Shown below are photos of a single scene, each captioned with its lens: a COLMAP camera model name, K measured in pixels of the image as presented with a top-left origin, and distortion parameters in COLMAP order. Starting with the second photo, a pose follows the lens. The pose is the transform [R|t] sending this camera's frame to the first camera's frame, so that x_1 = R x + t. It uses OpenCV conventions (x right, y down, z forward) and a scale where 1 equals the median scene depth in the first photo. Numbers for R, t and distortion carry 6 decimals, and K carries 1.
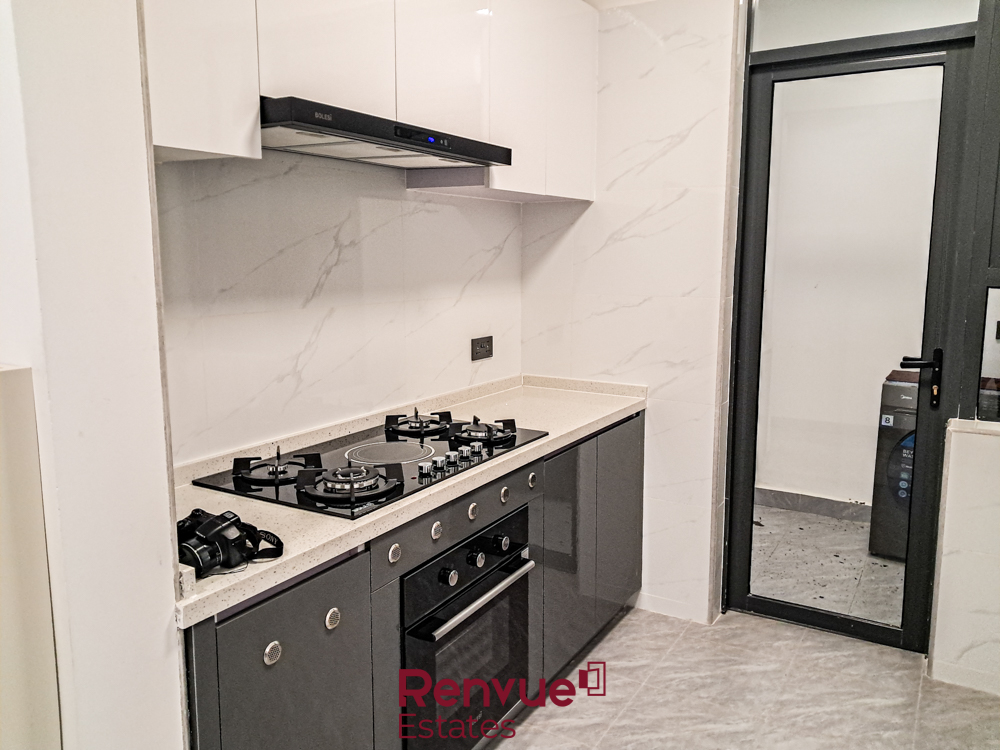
lens RADIAL K [[778.1, 0, 507.4], [0, 778.1, 367.8], [0, 0, 1]] dist [0.009942, 0.005051]
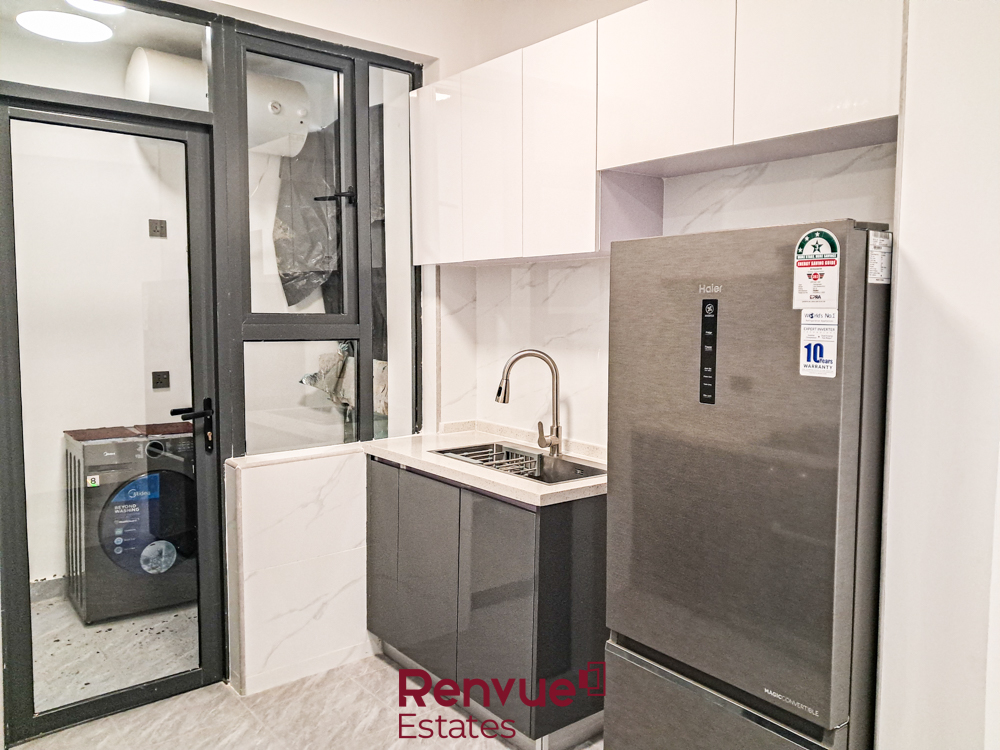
lens RADIAL K [[778.1, 0, 507.4], [0, 778.1, 367.8], [0, 0, 1]] dist [0.009942, 0.005051]
pose [[0.348551, -0.071606, 0.934550, -0.310121], [0.135766, 0.990419, 0.025251, -0.035826], [-0.927405, 0.118079, 0.354934, 0.207587]]
